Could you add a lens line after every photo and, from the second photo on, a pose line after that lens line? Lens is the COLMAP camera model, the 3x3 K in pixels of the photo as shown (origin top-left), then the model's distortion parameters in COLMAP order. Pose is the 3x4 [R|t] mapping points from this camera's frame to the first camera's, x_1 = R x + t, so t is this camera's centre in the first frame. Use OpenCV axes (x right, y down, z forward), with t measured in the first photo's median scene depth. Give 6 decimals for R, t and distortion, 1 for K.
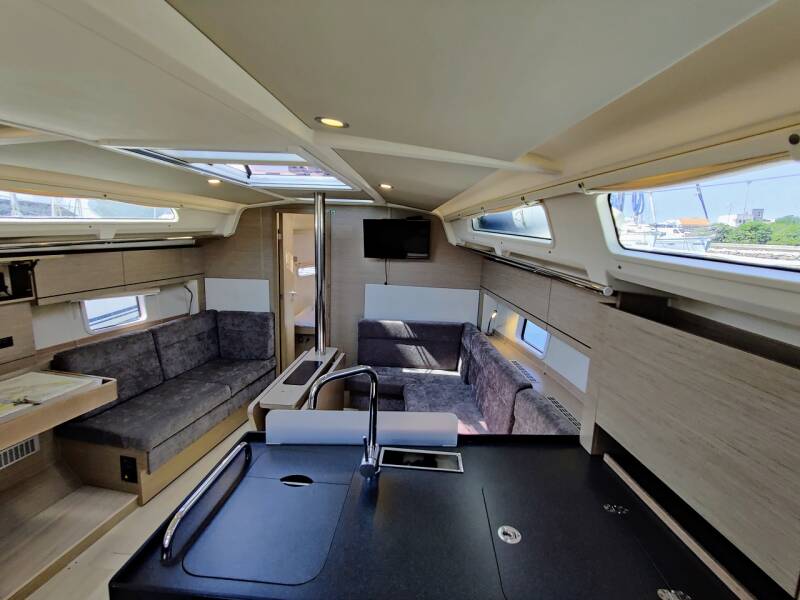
lens RADIAL K [[394.3, 0, 404.0], [0, 394.3, 296.6], [0, 0, 1]] dist [0.000315, 0.000377]
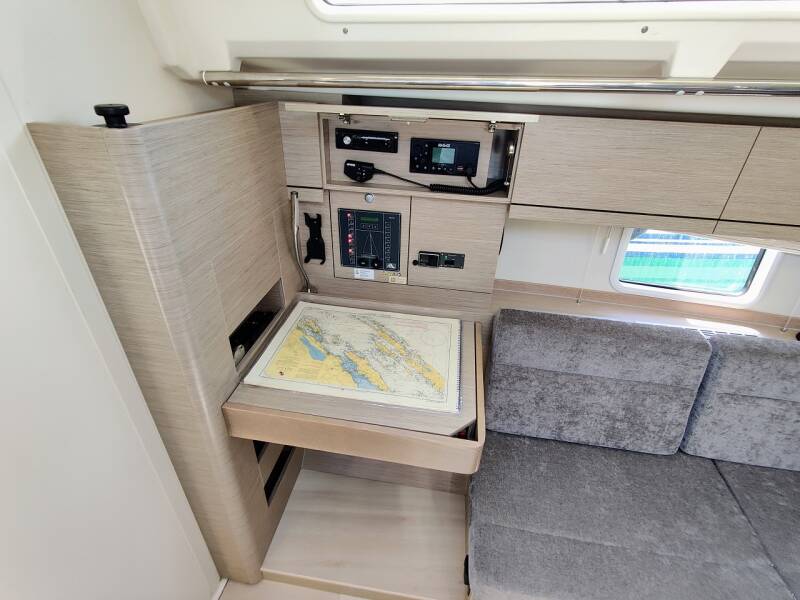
lens RADIAL K [[394.3, 0, 404.0], [0, 394.3, 296.6], [0, 0, 1]] dist [0.000315, 0.000377]
pose [[0.047116, 0.483006, -0.874348, -0.286505], [-0.202833, 0.861711, 0.465095, -0.068266], [0.978079, 0.155433, 0.138570, 0.543123]]
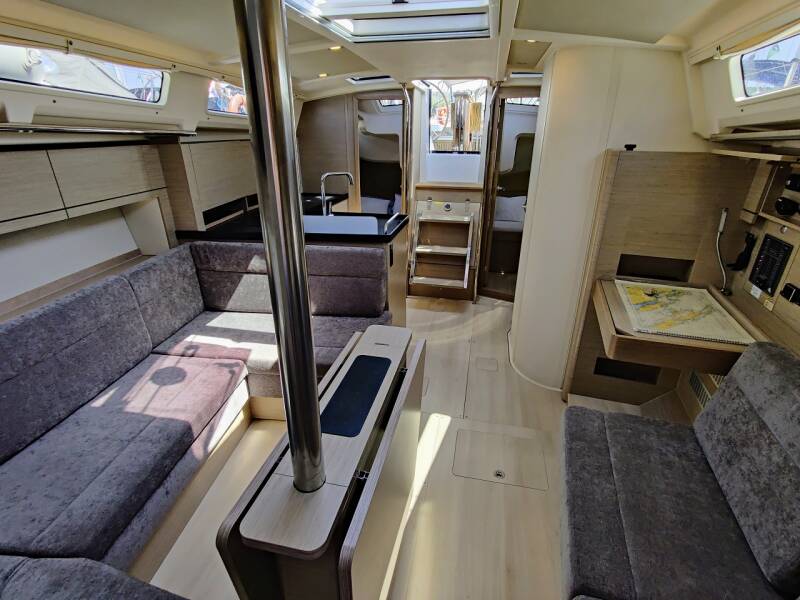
lens RADIAL K [[394.3, 0, 404.0], [0, 394.3, 296.6], [0, 0, 1]] dist [0.000315, 0.000377]
pose [[-0.989107, -0.091649, 0.115189, -0.281906], [-0.014604, 0.839764, 0.542755, -0.144430], [-0.146475, 0.535160, -0.831955, 1.029674]]
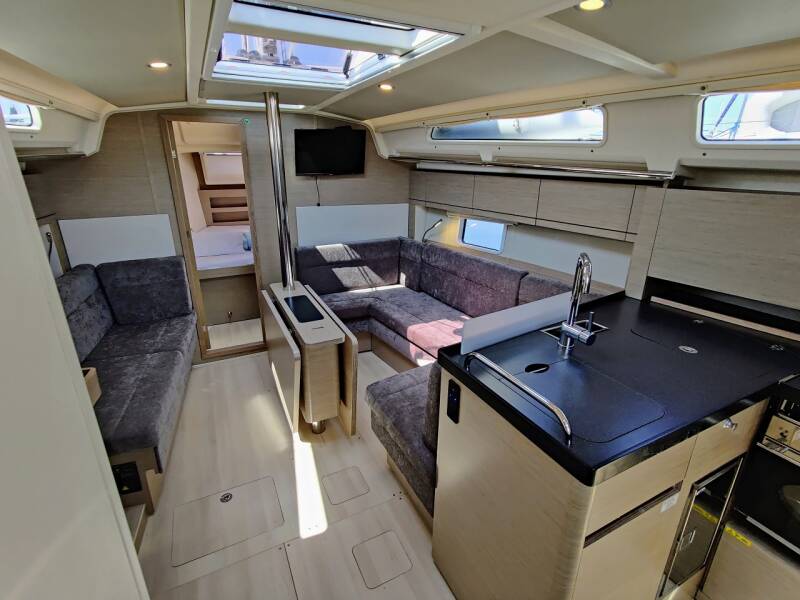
lens RADIAL K [[394.3, 0, 404.0], [0, 394.3, 296.6], [0, 0, 1]] dist [0.000315, 0.000377]
pose [[0.854772, -0.199278, 0.479221, -0.371624], [0.107839, 0.971391, 0.211592, 0.001355], [-0.507676, -0.129184, 0.851808, 0.097380]]
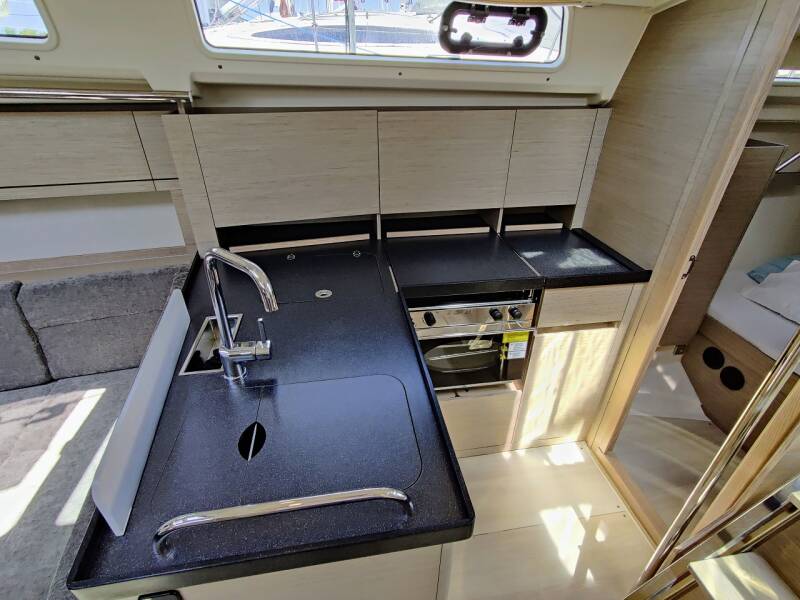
lens RADIAL K [[394.3, 0, 404.0], [0, 394.3, 296.6], [0, 0, 1]] dist [0.000315, 0.000377]
pose [[-0.225411, -0.523182, 0.821870, -0.269314], [0.143092, 0.816654, 0.559107, -0.030733], [-0.963698, 0.243632, -0.109219, 0.260532]]
